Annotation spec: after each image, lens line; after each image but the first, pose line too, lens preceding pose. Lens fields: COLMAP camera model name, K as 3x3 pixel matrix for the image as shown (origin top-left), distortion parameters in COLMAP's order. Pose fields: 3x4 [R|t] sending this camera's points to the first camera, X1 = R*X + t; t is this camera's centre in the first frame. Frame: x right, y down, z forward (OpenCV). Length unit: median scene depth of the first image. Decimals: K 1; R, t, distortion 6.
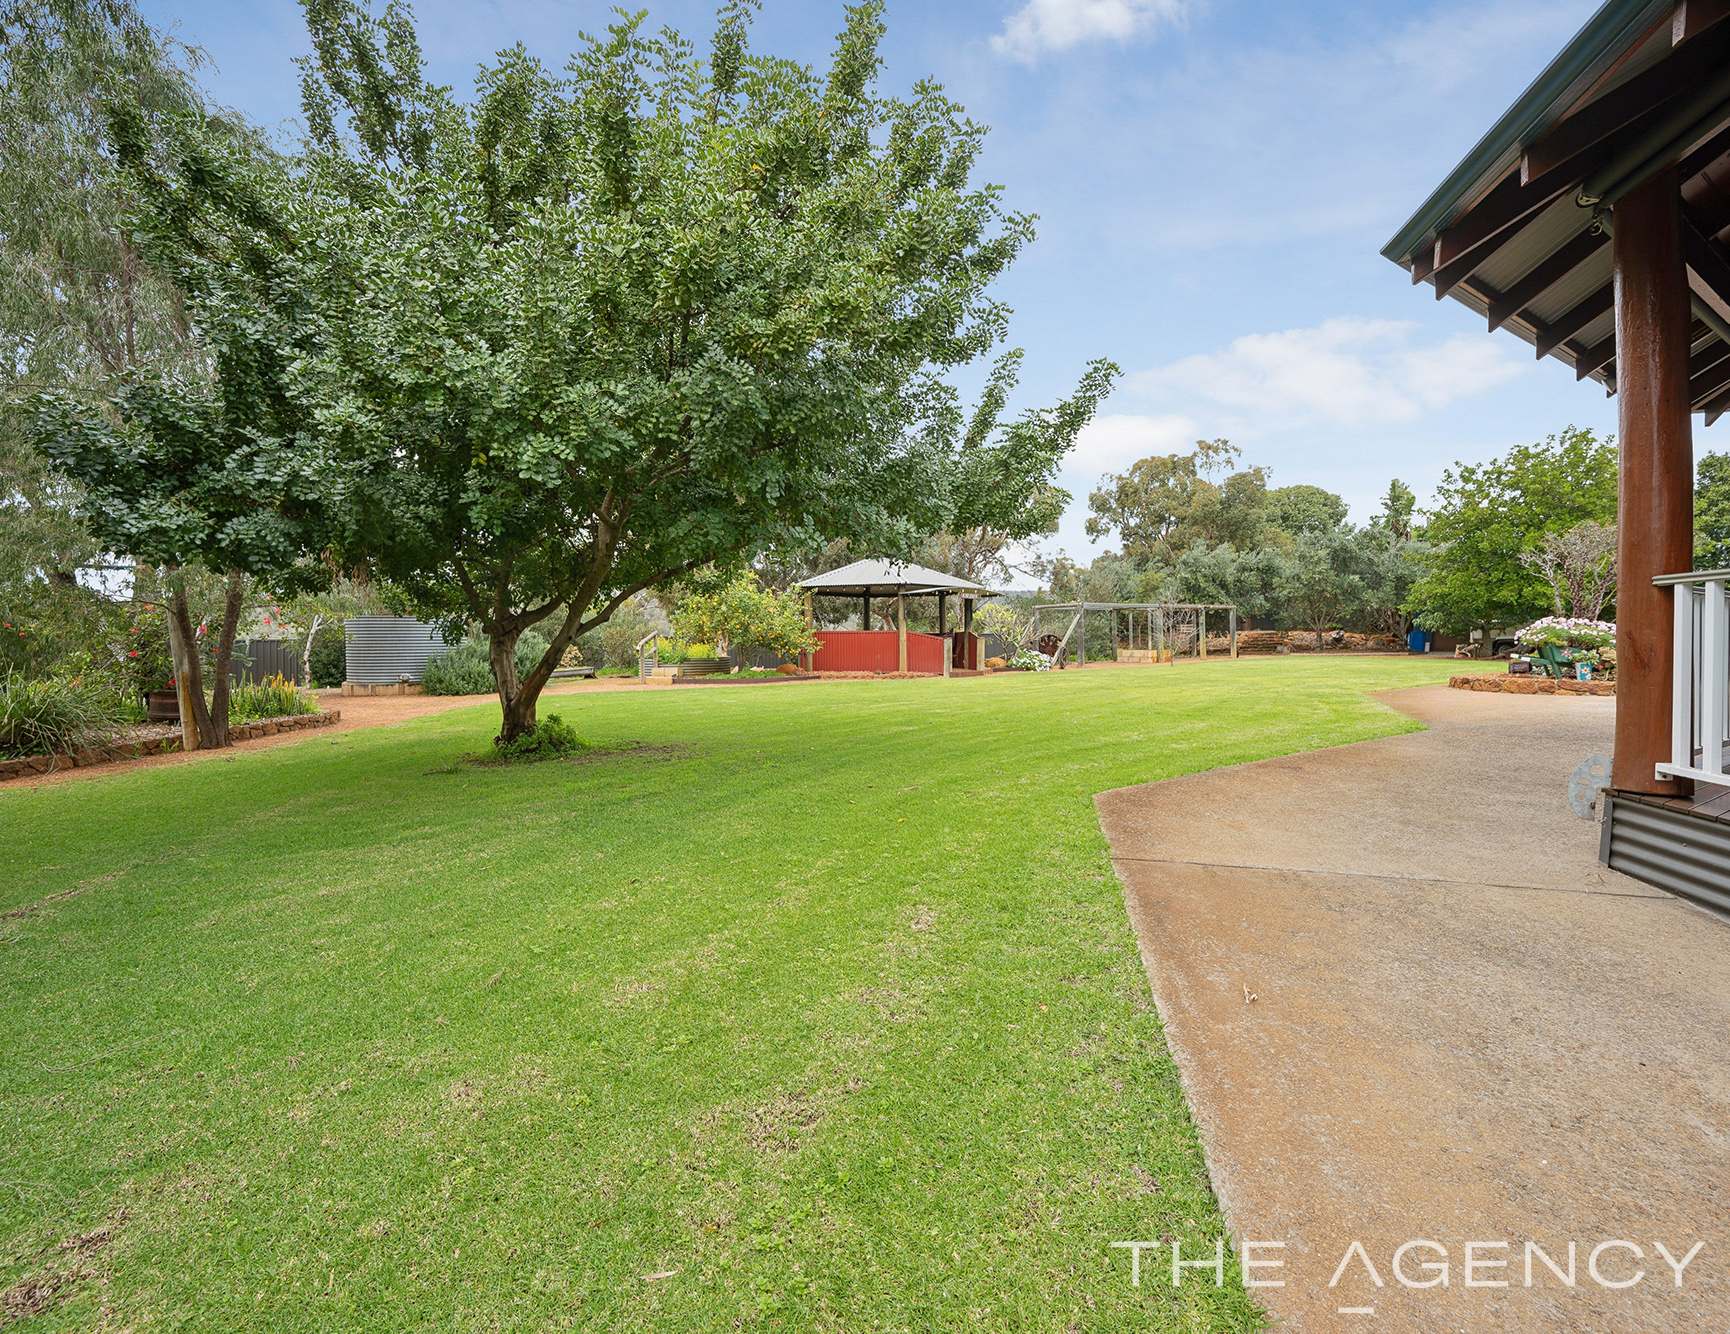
lens RADIAL K [[792.7, 0, 860.6], [0, 792.7, 649.5], [0, 0, 1]] dist [0.000415, -0.000102]
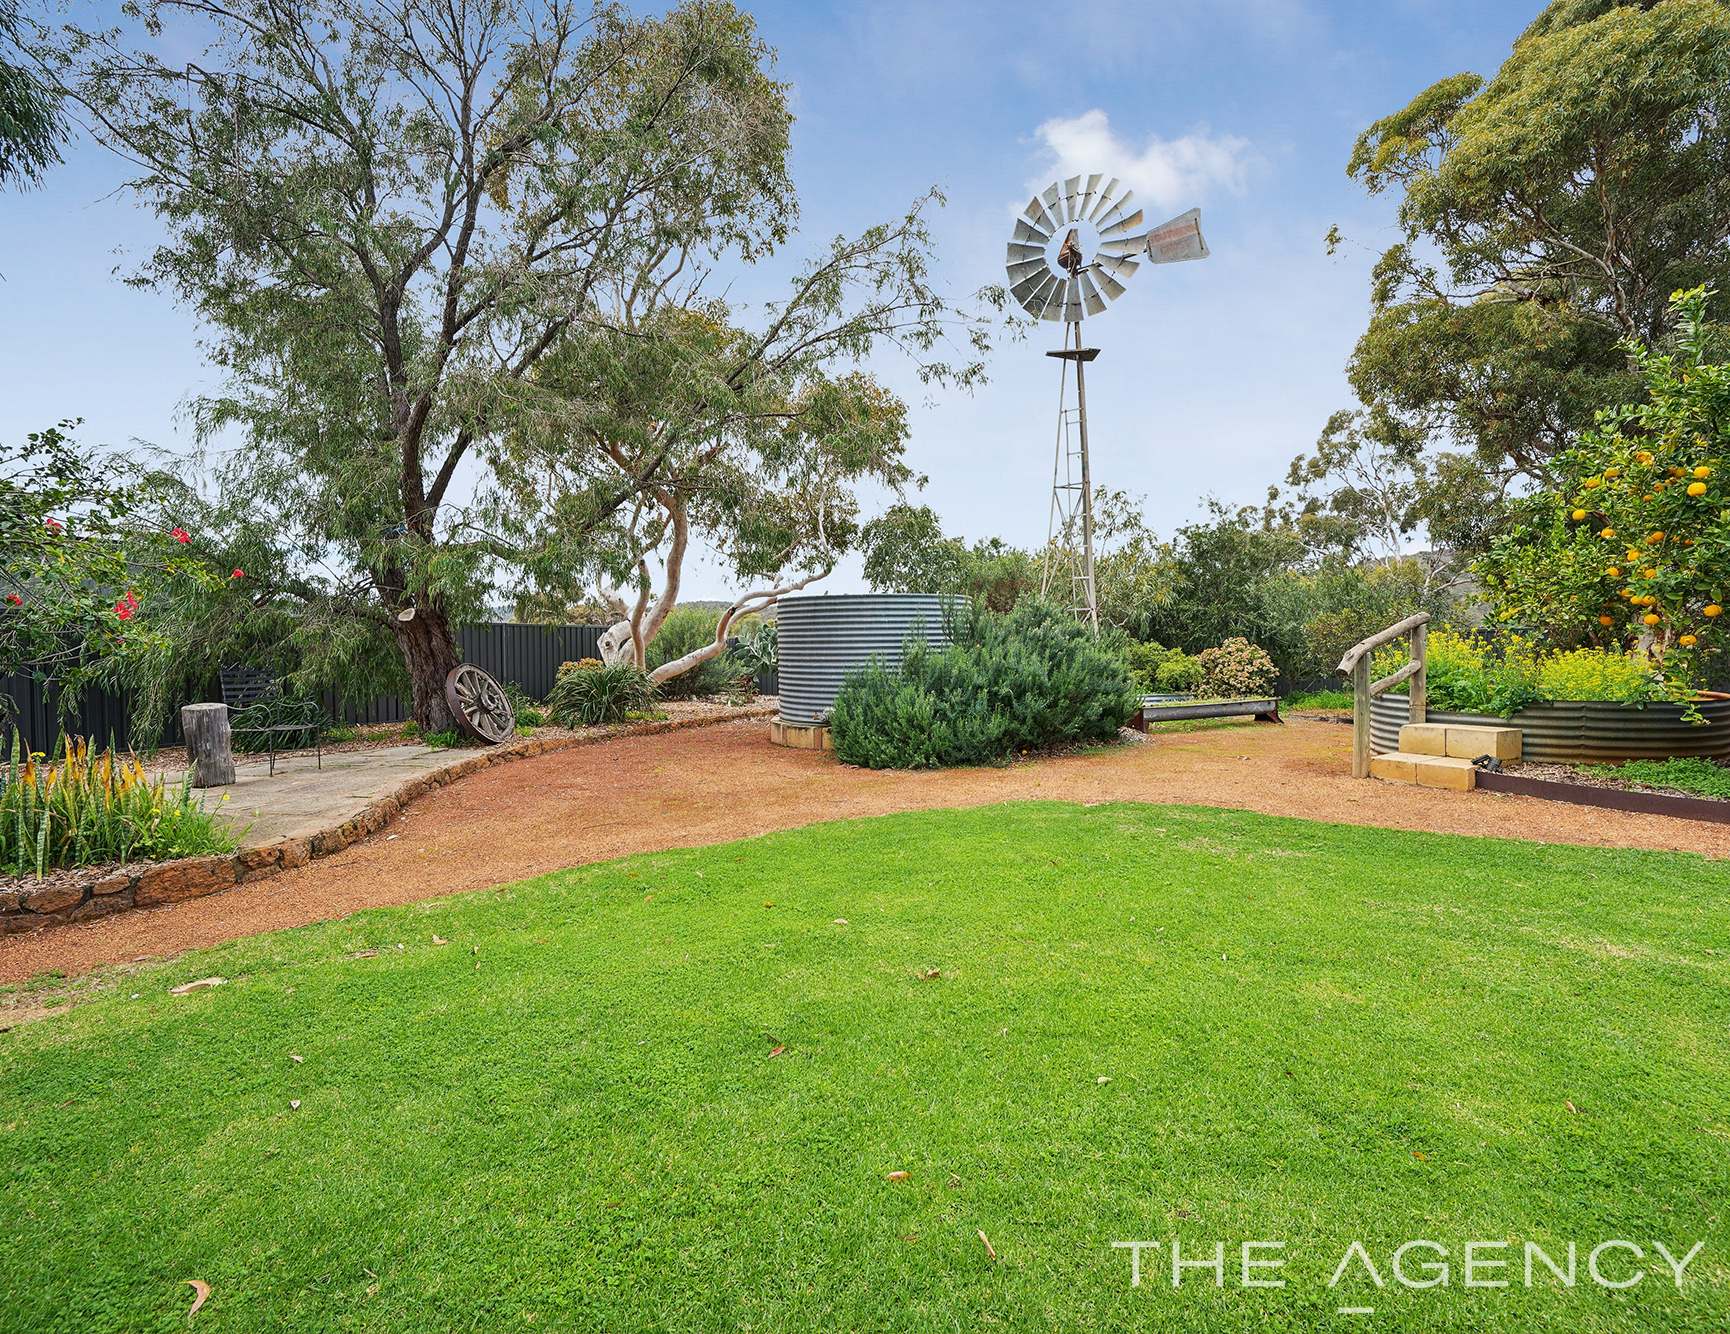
lens RADIAL K [[792.7, 0, 860.6], [0, 792.7, 649.5], [0, 0, 1]] dist [0.000415, -0.000102]
pose [[0.596698, 0.010146, -0.802402, -0.132479], [-0.003893, 0.999945, 0.009749, -0.009967], [0.802456, -0.002694, 0.596705, 0.618471]]
